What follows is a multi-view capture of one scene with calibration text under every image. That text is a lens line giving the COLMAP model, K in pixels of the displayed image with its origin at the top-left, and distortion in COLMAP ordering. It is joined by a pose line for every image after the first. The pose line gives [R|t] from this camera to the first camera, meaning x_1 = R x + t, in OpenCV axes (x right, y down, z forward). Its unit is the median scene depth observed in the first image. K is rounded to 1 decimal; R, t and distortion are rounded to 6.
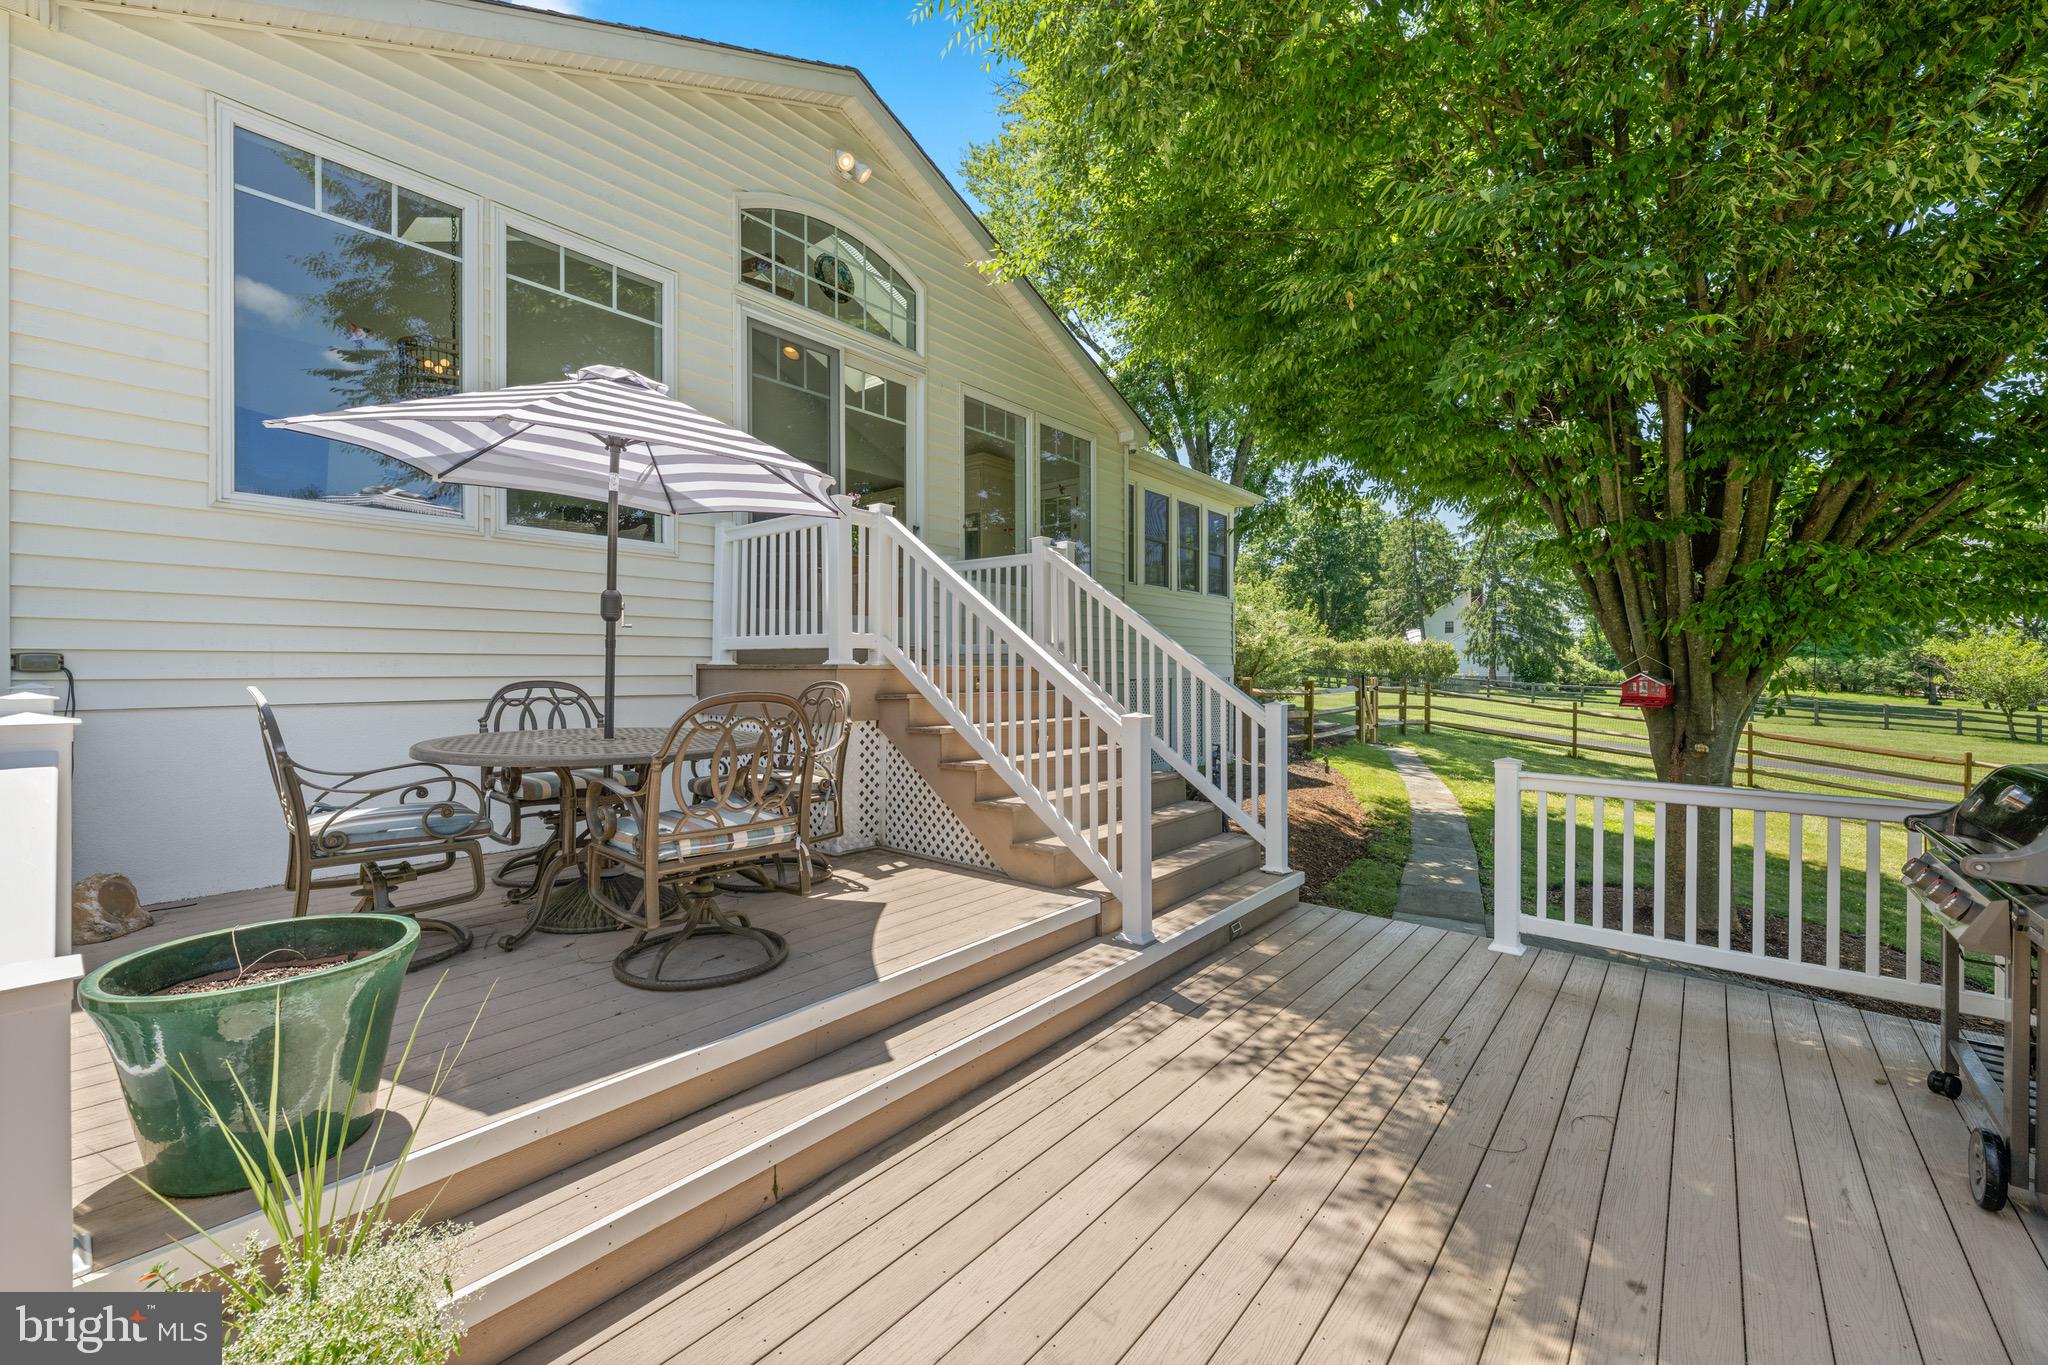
lens RADIAL K [[810.2, 0, 1031.8], [0, 810.2, 669.8], [0, 0, 1]] dist [-0.001939, -0.000025]
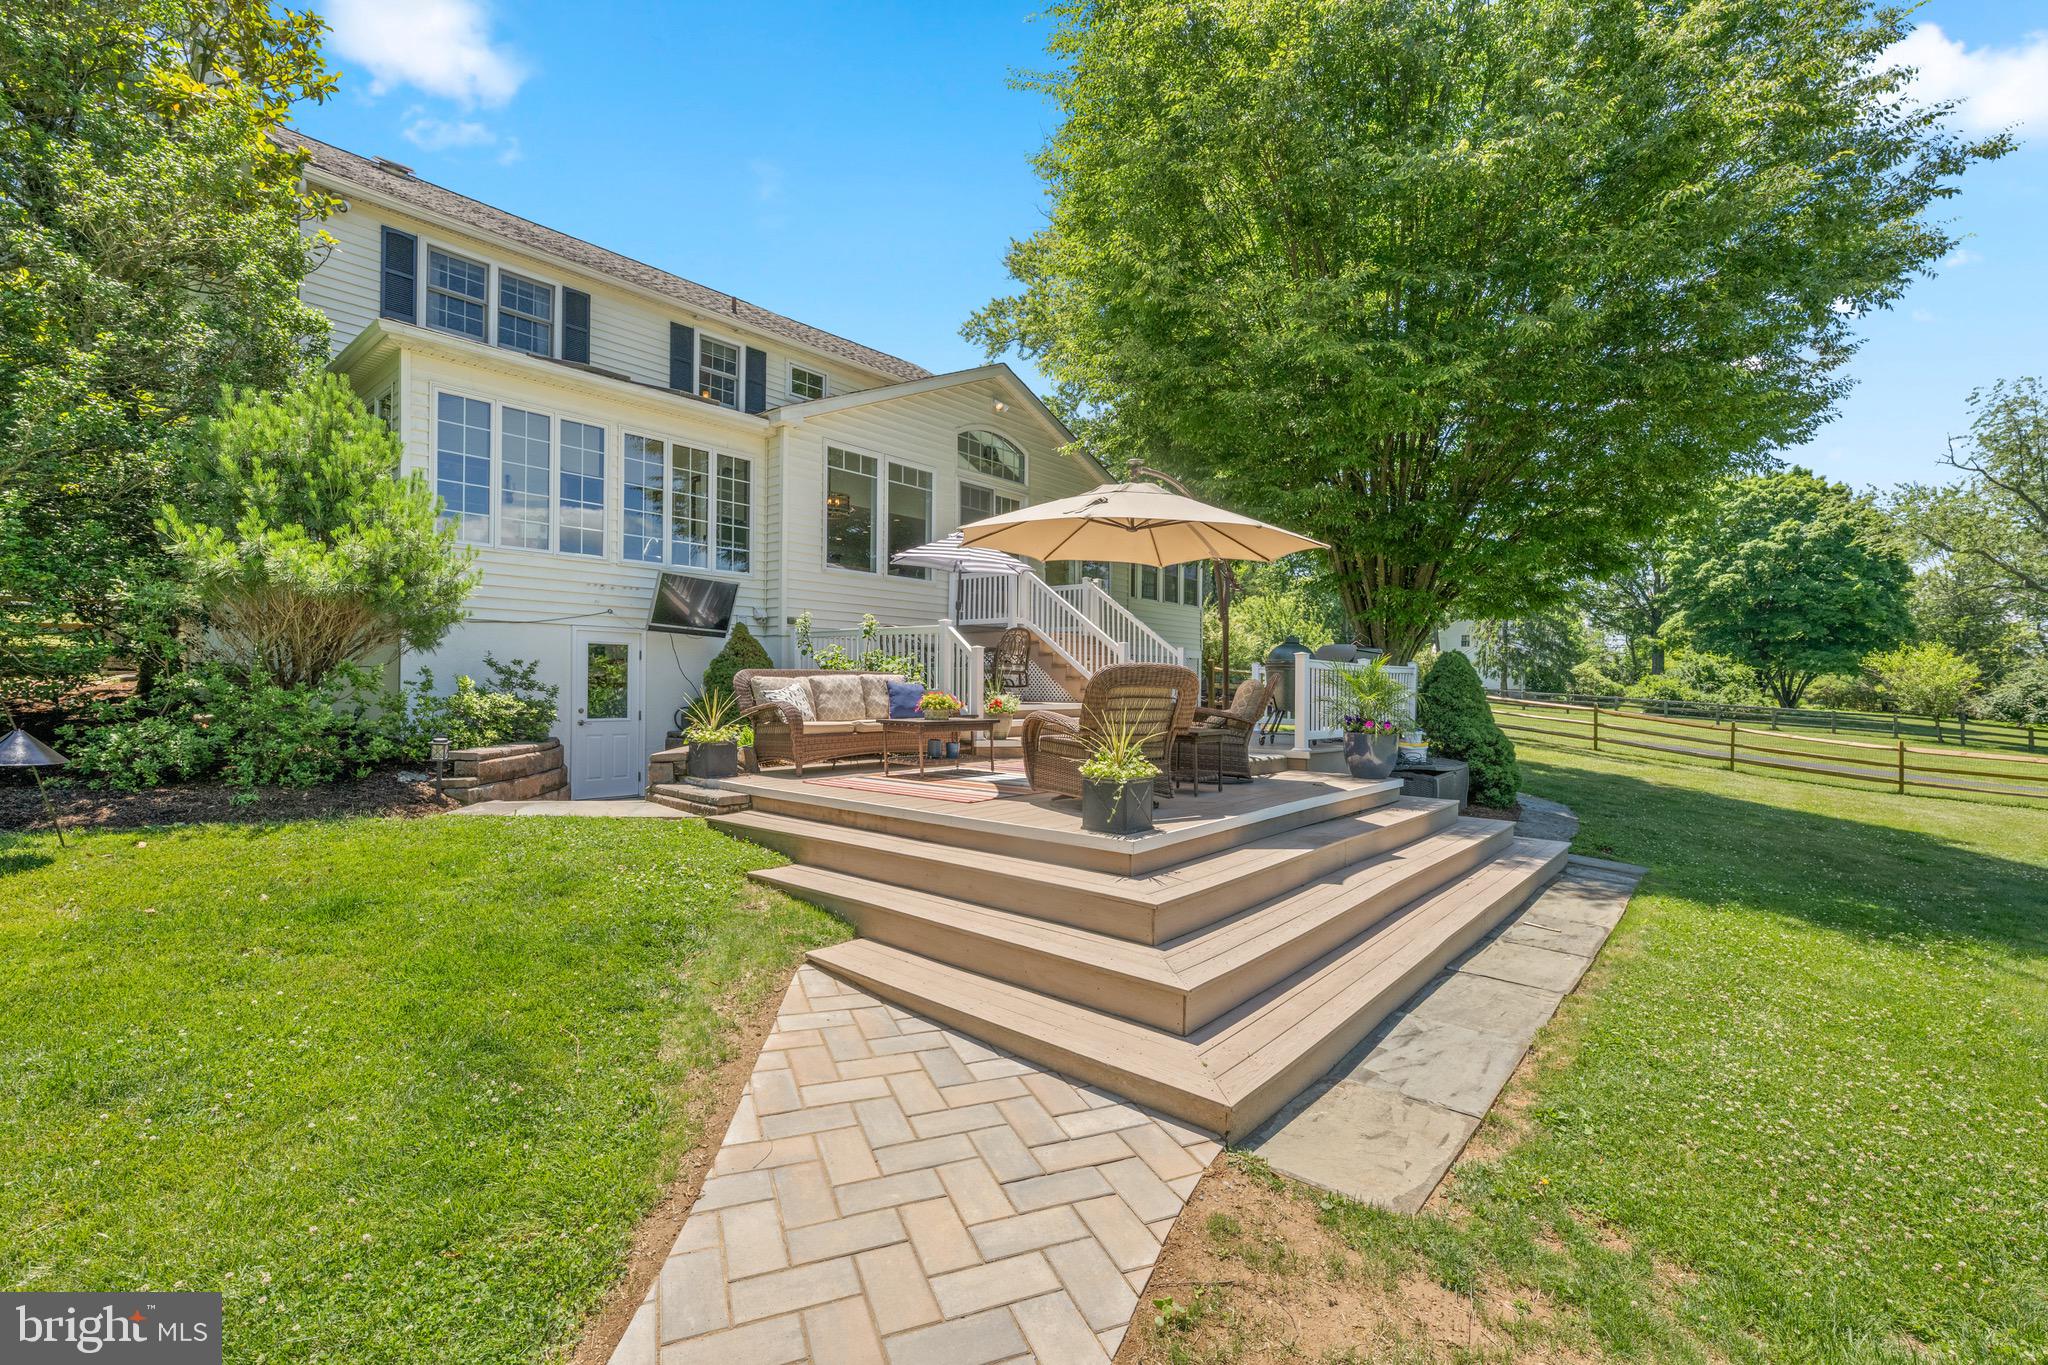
lens RADIAL K [[844.7, 0, 1017.7], [0, 844.7, 687.5], [0, 0, 1]] dist [0.013377, 0.000240]
pose [[0.999469, 0.008470, -0.031475, -0.012886], [-0.008425, 0.999963, 0.001574, 0.017667], [0.031488, -0.001308, 0.999503, -0.169962]]
